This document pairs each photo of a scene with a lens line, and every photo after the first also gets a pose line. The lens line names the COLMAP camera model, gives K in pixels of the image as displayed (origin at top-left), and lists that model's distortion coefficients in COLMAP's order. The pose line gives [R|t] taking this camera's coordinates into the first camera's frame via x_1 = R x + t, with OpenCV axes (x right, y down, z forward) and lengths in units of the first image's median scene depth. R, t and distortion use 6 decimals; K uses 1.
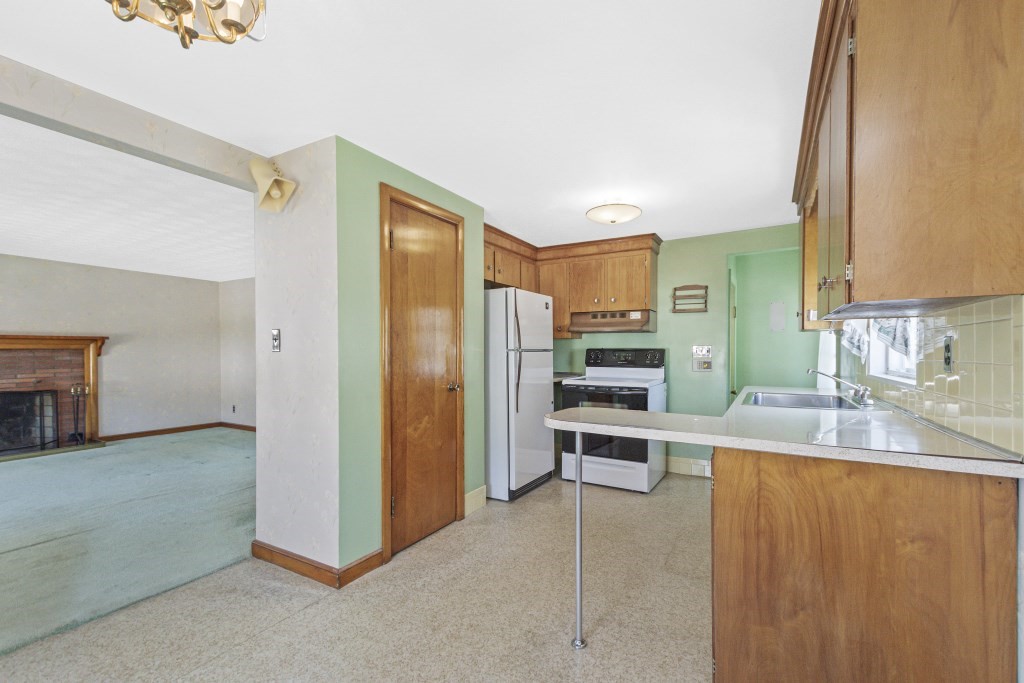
lens RADIAL K [[448.5, 0, 516.6], [0, 448.5, 353.3], [0, 0, 1]] dist [0.010941, -0.002149]
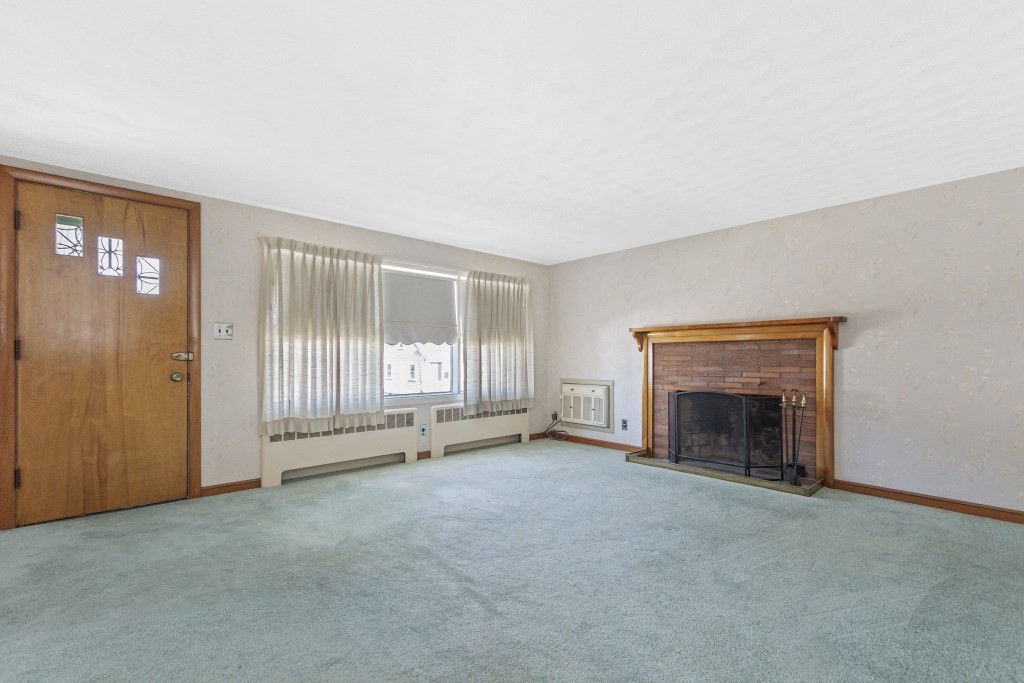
lens RADIAL K [[448.5, 0, 509.5], [0, 448.5, 358.3], [0, 0, 1]] dist [0.010941, -0.002149]
pose [[-0.315037, 0.005206, -0.949065, -0.219496], [-0.005244, 0.999960, 0.007226, 0.018573], [0.949065, 0.007254, -0.314997, 0.863053]]
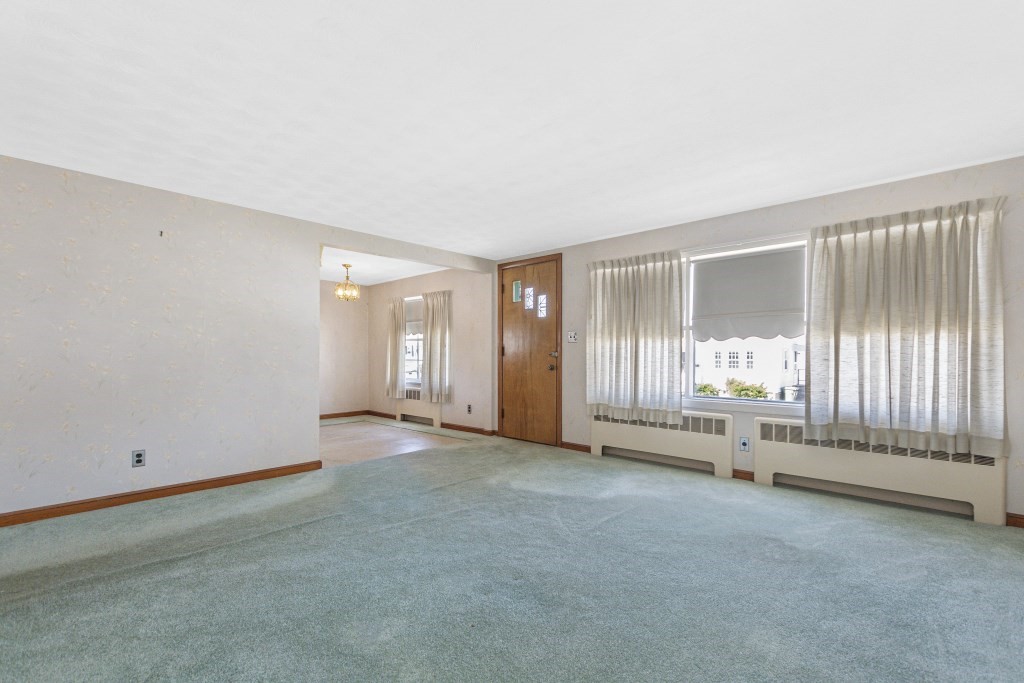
lens RADIAL K [[448.5, 0, 527.4], [0, 448.5, 360.6], [0, 0, 1]] dist [0.010941, -0.002149]
pose [[-0.979550, 0.001694, 0.201195, -0.827561], [0.006159, 0.999748, 0.021565, 0.014757], [-0.201108, 0.022363, -0.979314, 1.211850]]
